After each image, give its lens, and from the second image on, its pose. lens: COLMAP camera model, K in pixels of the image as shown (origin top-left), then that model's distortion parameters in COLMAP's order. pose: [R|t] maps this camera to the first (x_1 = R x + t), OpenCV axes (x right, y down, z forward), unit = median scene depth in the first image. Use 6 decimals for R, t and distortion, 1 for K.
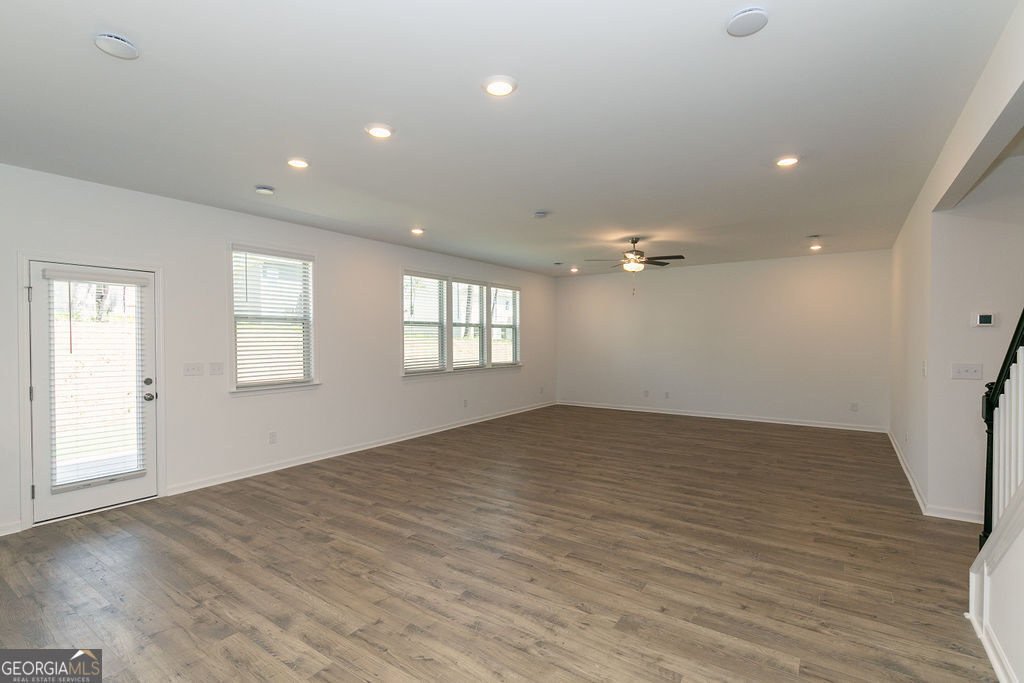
lens RADIAL K [[479.2, 0, 512.0], [0, 479.2, 341.5], [0, 0, 1]] dist [0.002803, 0.000444]
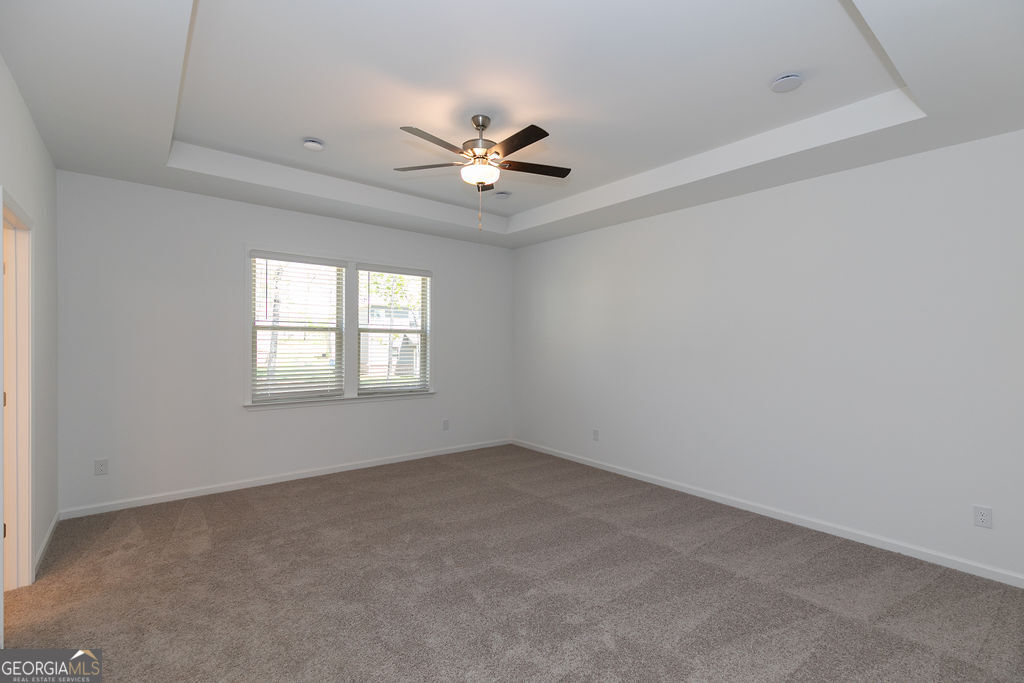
lens RADIAL K [[470.1, 0, 512.0], [0, 470.1, 341.5], [0, 0, 1]] dist [0.028912, -0.000072]
pose [[0.962532, -0.002942, -0.271151, 0.284738], [-0.003597, 0.999715, -0.023619, -0.002388], [0.271143, 0.023709, 0.962247, 0.393322]]
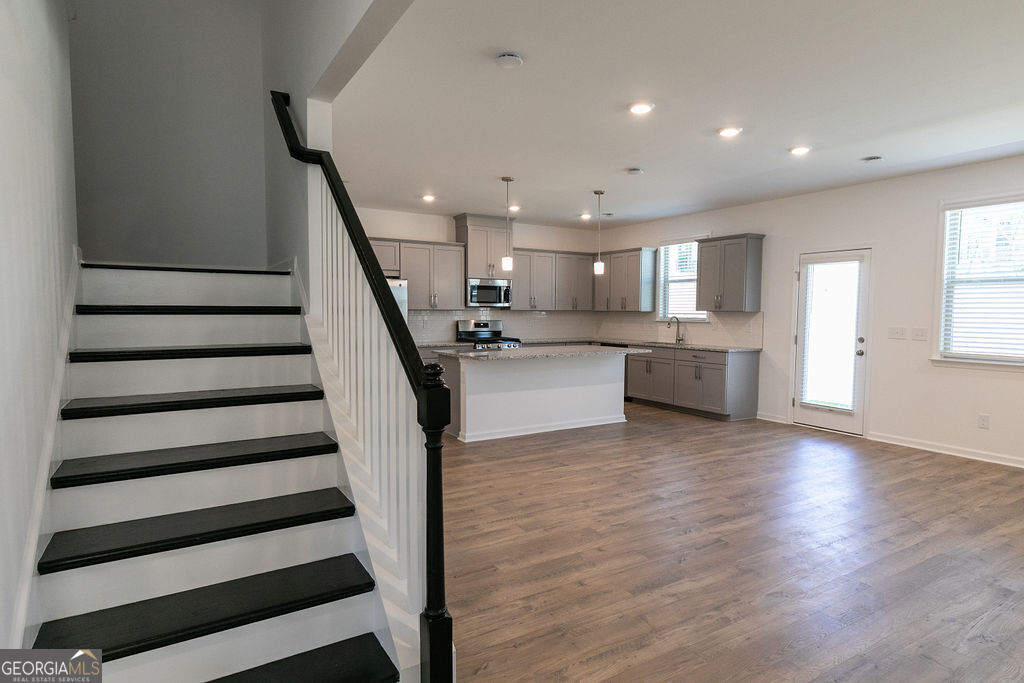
lens RADIAL K [[562.8, 0, 512.0], [0, 562.8, 341.5], [0, 0, 1]] dist [-0.000718, -0.000140]
pose [[-0.404761, 0.056579, -0.912670, 1.302170], [-0.010844, 0.997717, 0.066660, 0.003274], [0.914358, 0.036879, -0.403224, 1.113636]]
